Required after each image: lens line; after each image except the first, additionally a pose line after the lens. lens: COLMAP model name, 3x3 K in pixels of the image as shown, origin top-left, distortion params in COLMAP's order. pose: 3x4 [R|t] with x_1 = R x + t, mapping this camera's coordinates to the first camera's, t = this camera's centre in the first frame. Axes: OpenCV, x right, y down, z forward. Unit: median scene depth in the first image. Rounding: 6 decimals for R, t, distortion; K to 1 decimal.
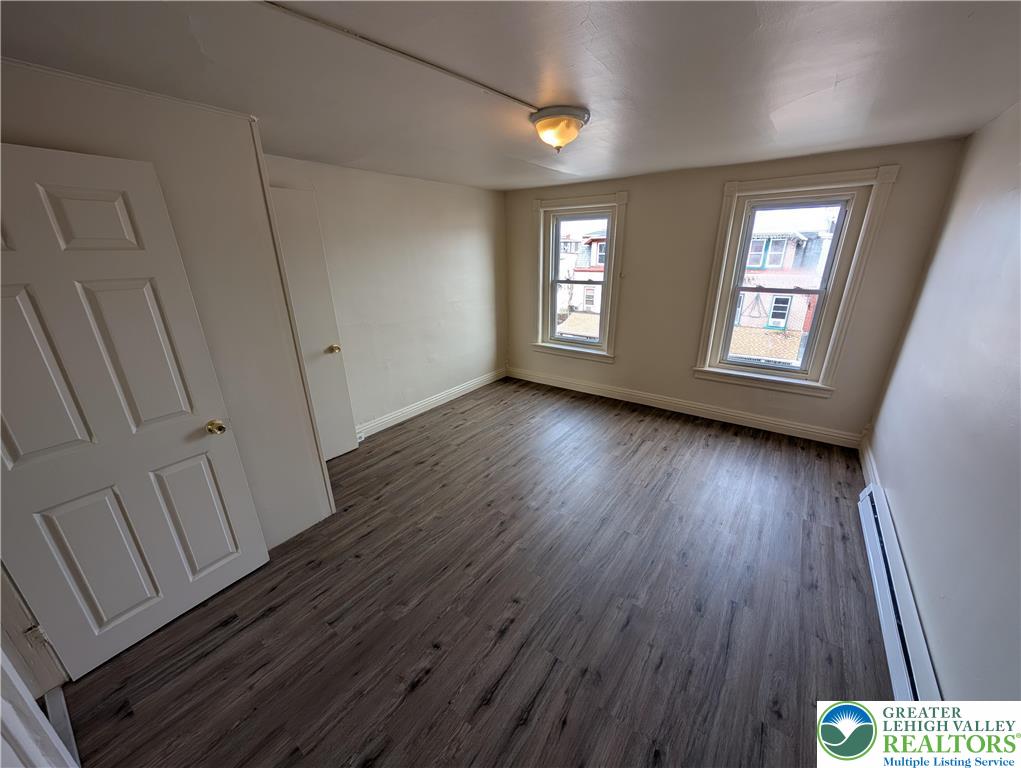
lens RADIAL K [[384.2, 0, 514.0], [0, 384.2, 383.2], [0, 0, 1]] dist [0.000906, 0.000178]
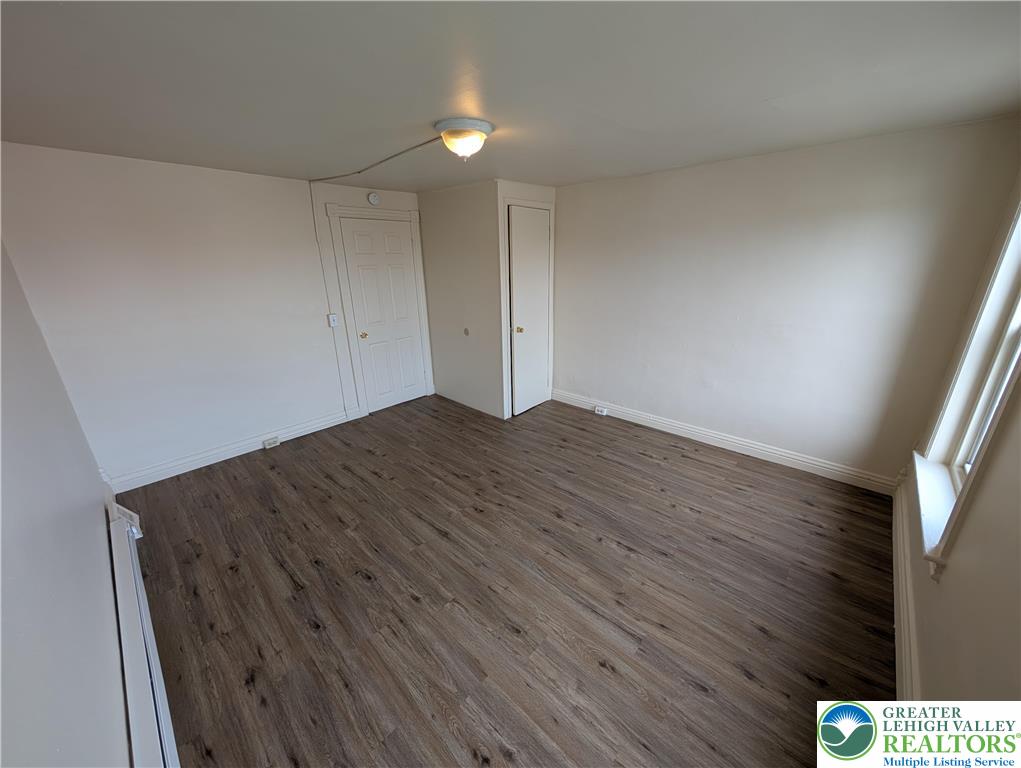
lens RADIAL K [[384.2, 0, 510.9], [0, 384.2, 383.2], [0, 0, 1]] dist [0.000906, 0.000178]
pose [[-0.117948, 0.330434, -0.936430, 0.717554], [-0.311602, 0.883067, 0.350852, -0.265390], [0.942864, 0.333176, -0.001192, 0.743746]]
